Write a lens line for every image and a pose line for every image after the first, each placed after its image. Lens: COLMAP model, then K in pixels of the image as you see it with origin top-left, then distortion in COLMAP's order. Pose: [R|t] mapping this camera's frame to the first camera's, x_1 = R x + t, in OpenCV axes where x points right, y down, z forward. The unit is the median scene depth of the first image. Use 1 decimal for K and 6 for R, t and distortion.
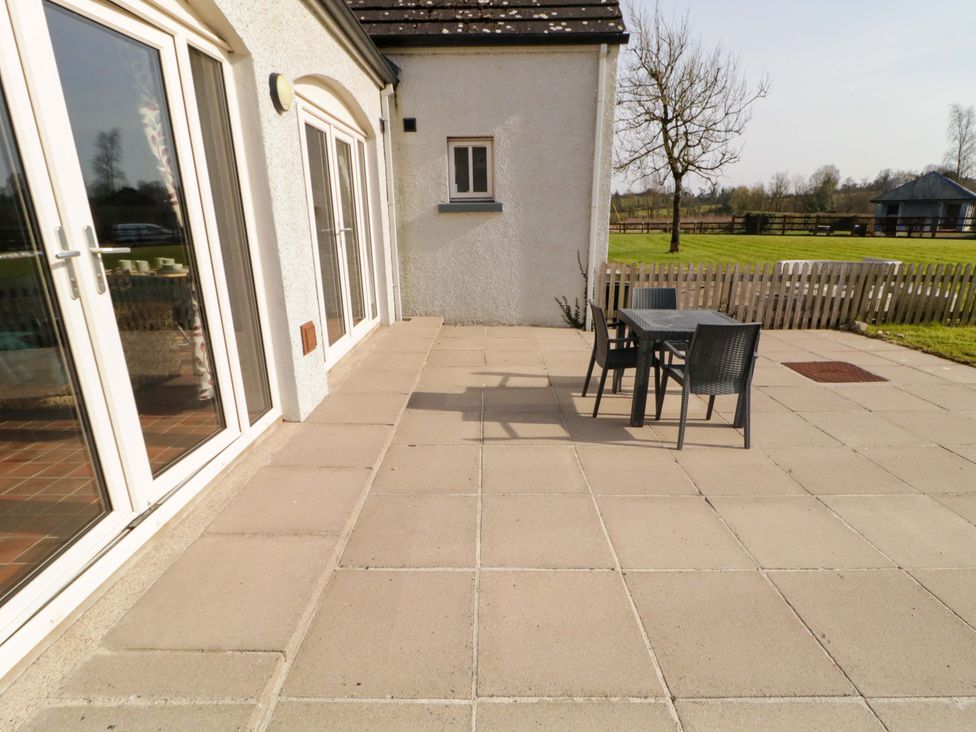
lens RADIAL K [[508.2, 0, 493.0], [0, 508.2, 359.9], [0, 0, 1]] dist [0.002839, -0.000838]
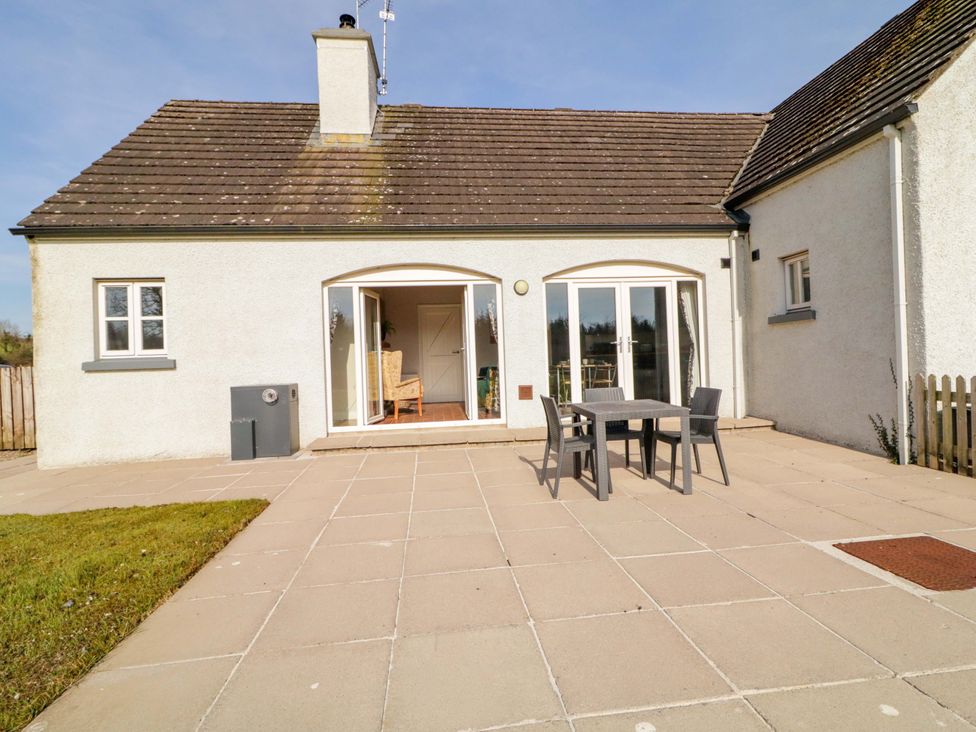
lens RADIAL K [[508.2, 0, 493.0], [0, 508.2, 359.9], [0, 0, 1]] dist [0.002839, -0.000838]
pose [[0.108700, 0.004299, -0.994065, 0.931683], [-0.234477, 0.971885, -0.021437, -0.053118], [0.966025, 0.235415, 0.106652, 0.328755]]
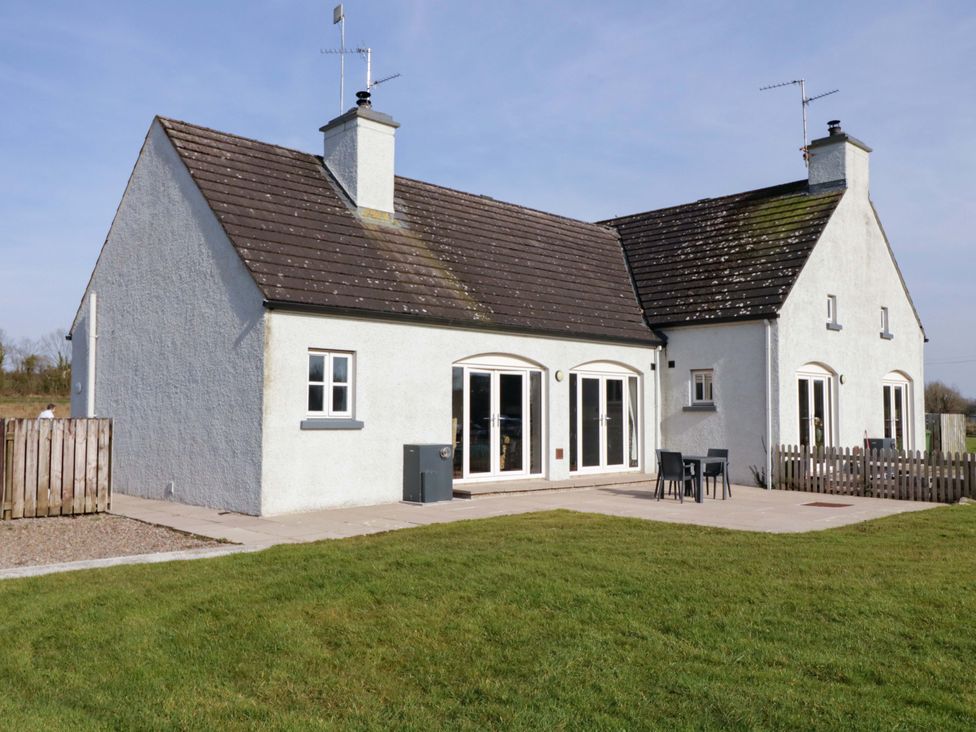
lens RADIAL K [[868.8, 0, 488.0], [0, 868.8, 366.0], [0, 0, 1]] dist [0.001380, 0.001104]
pose [[0.688835, -0.029191, -0.724330, 1.572087], [-0.205626, 0.950281, -0.233846, 0.384137], [0.695144, 0.310022, 0.648584, -1.403231]]
